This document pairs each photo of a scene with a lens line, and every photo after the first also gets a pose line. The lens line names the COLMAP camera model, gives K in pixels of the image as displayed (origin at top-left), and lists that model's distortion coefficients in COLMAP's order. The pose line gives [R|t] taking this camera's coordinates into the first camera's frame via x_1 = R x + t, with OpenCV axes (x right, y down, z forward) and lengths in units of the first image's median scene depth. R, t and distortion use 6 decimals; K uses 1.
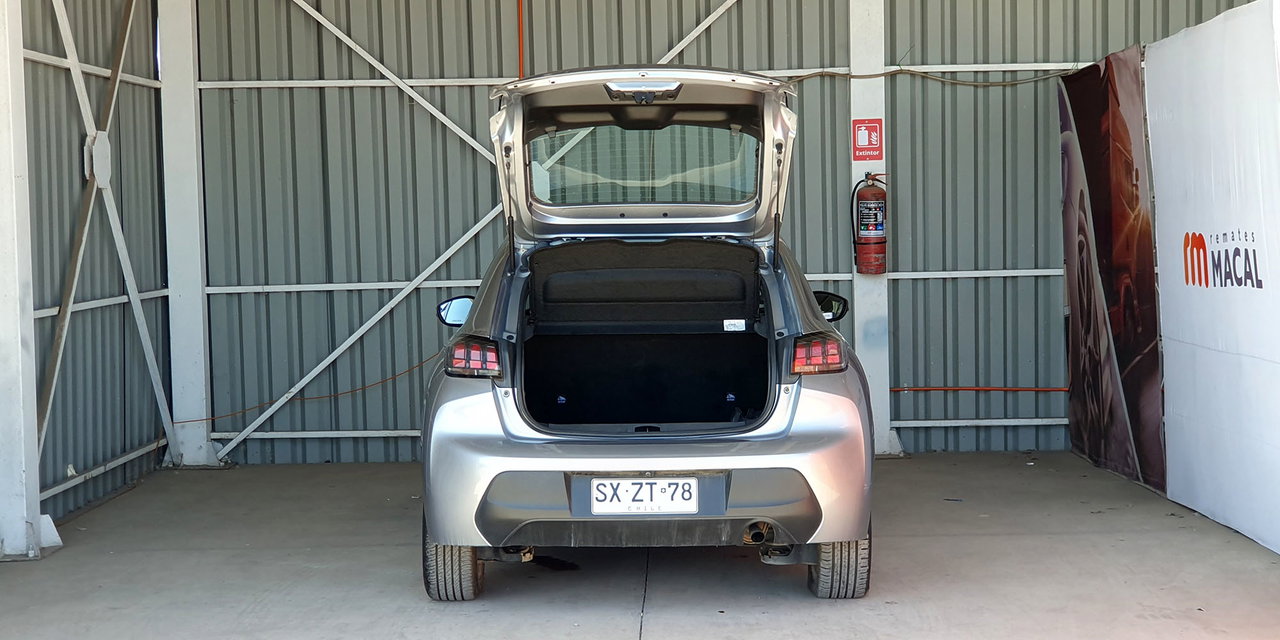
lens RADIAL K [[1948.1, 0, 623.4], [0, 1948.1, 340.9], [0, 0, 1]] dist [0.011635, -0.047034]
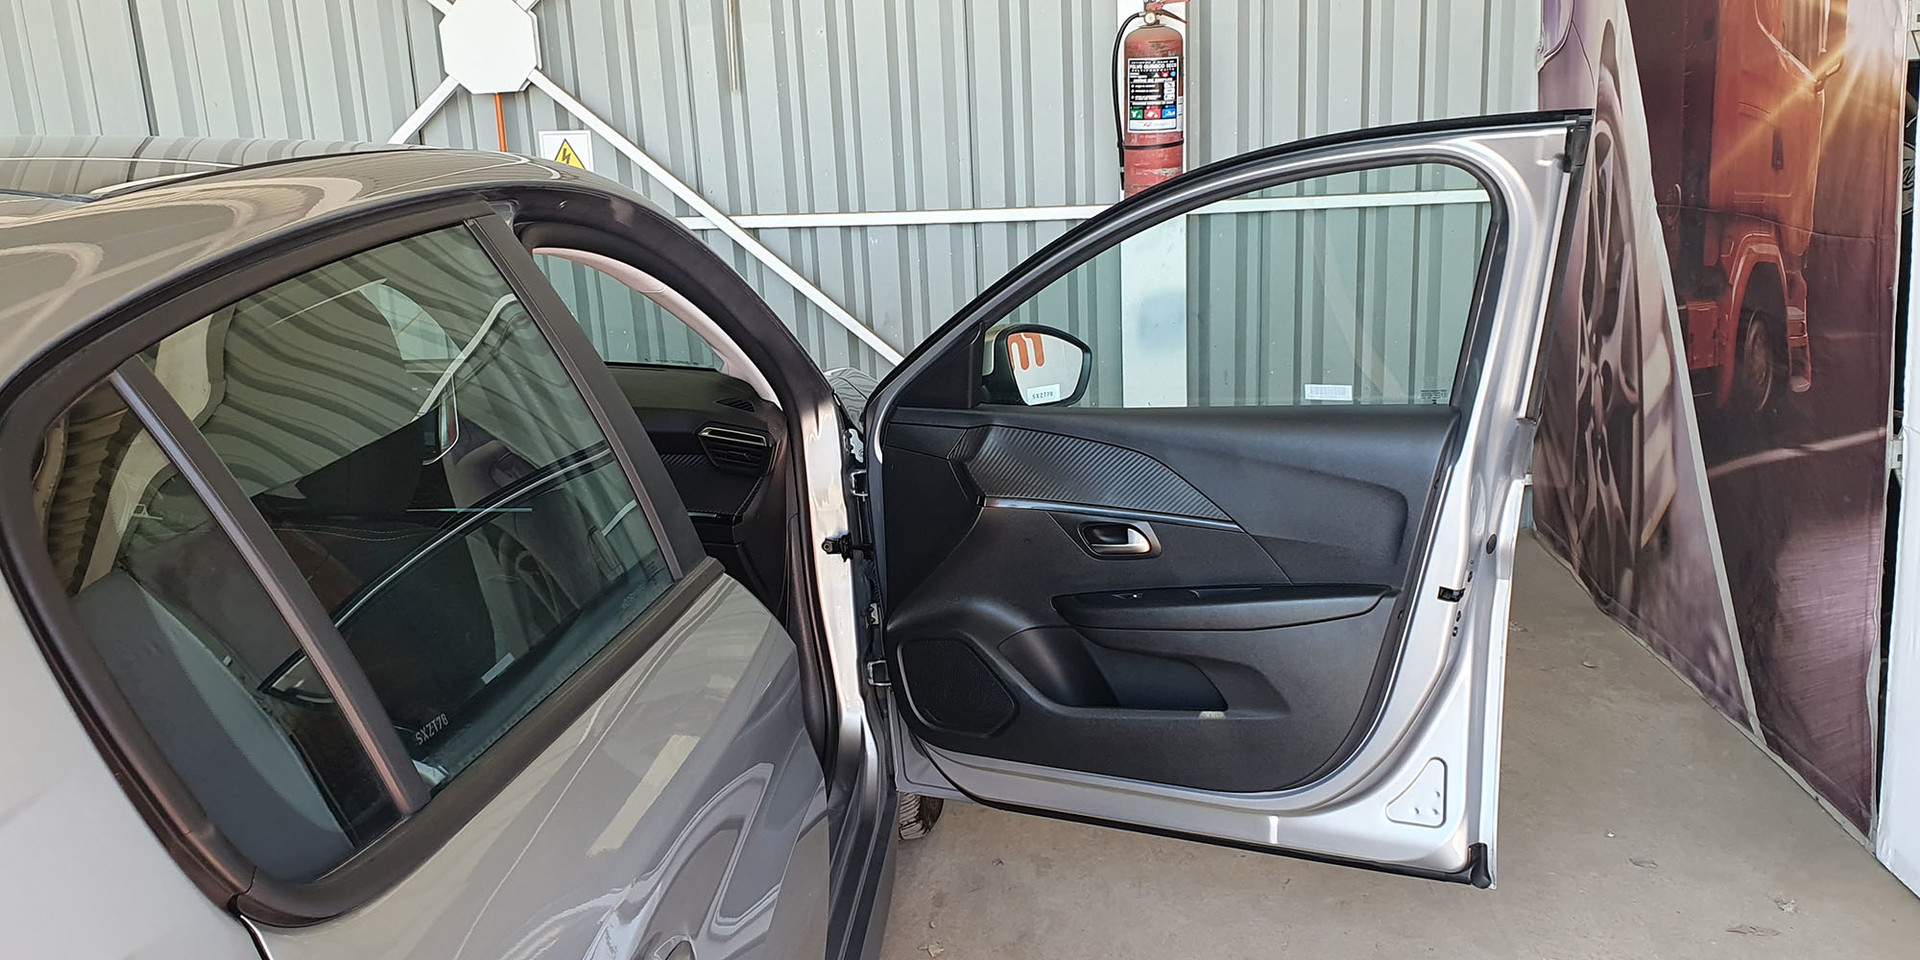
lens RADIAL K [[1580.3, 0, 927.7], [0, 1580.3, 481.3], [0, 0, 1]] dist [0.009042, -0.007066]
pose [[0.996669, -0.000354, -0.081552, 0.109233], [0.014890, 0.983973, 0.177696, -0.040699], [0.080182, -0.178318, 0.980701, 0.619218]]
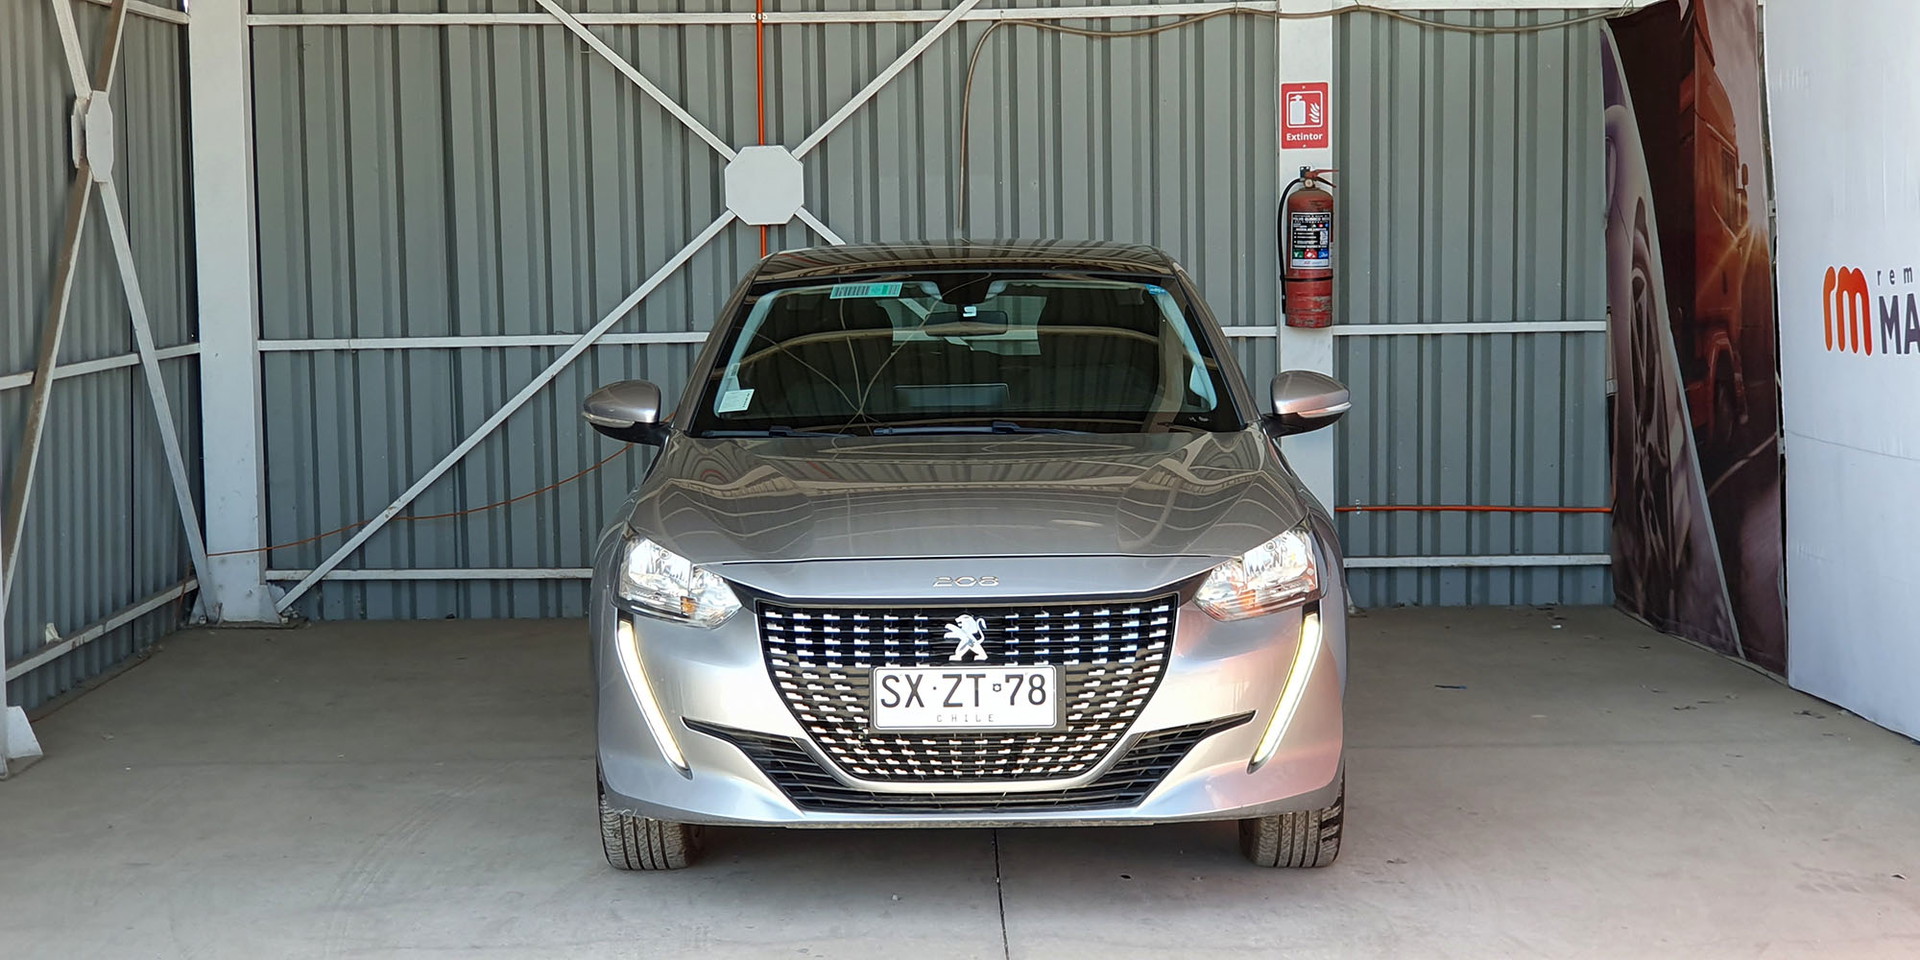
lens RADIAL K [[2924.3, 0, 910.5], [0, 2924.3, 507.1], [0, 0, 1]] dist [0.016199, -0.090930]
pose [[0.999753, 0.005626, 0.021513, -0.024739], [-0.006262, 0.999542, 0.029592, -0.003348], [-0.021337, -0.029720, 0.999331, 0.048309]]
